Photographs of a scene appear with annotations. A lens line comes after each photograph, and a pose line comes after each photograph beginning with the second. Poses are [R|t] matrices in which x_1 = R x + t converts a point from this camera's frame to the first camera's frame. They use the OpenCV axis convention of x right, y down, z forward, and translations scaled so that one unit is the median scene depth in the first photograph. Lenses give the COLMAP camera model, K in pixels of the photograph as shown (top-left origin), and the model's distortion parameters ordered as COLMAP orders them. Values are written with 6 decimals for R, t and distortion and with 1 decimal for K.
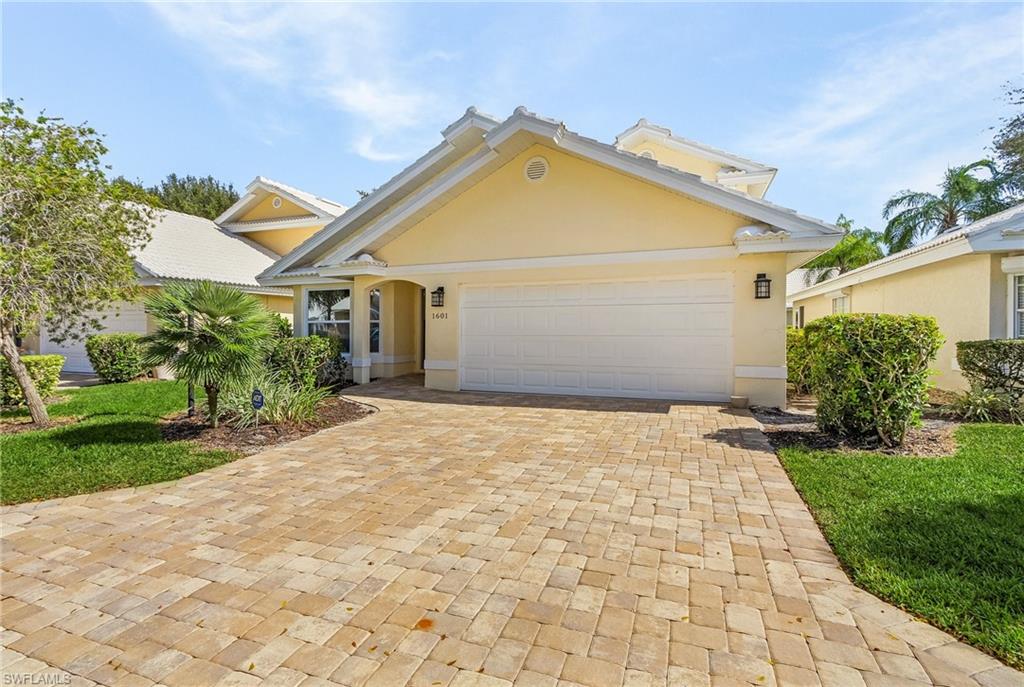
lens RADIAL K [[485.2, 0, 525.4], [0, 485.2, 324.6], [0, 0, 1]] dist [0.010238, -0.002534]
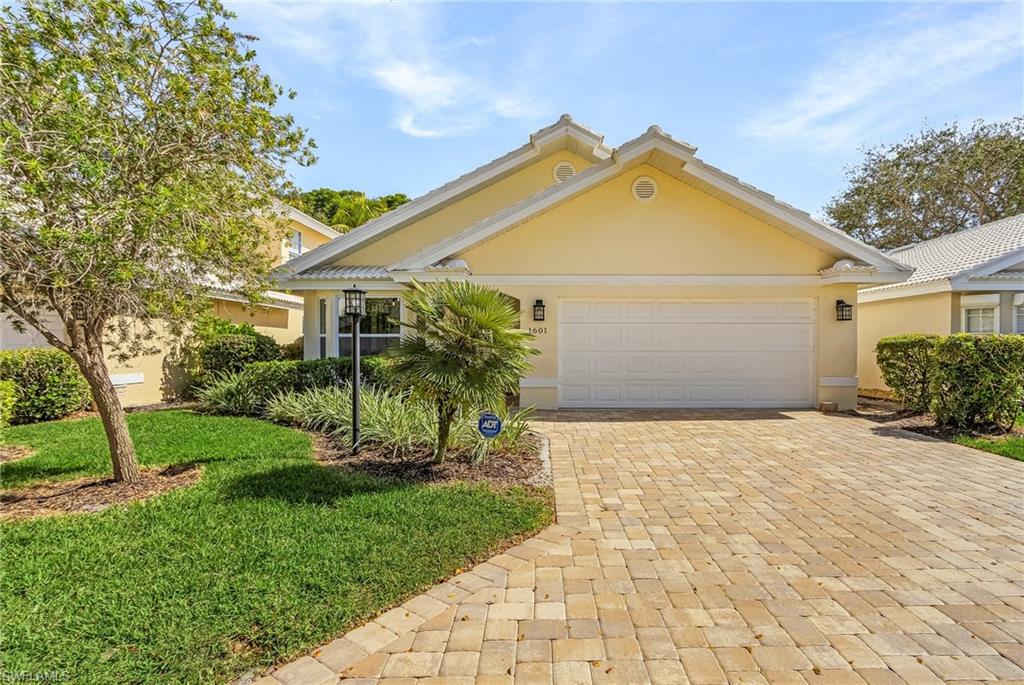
lens RADIAL K [[485.2, 0, 512.6], [0, 485.2, 347.9], [0, 0, 1]] dist [0.010238, -0.002534]
pose [[0.928637, 0.003123, 0.370976, -0.658016], [-0.006899, 0.999937, 0.008852, 0.008612], [-0.370925, -0.010780, 0.928600, 0.160535]]
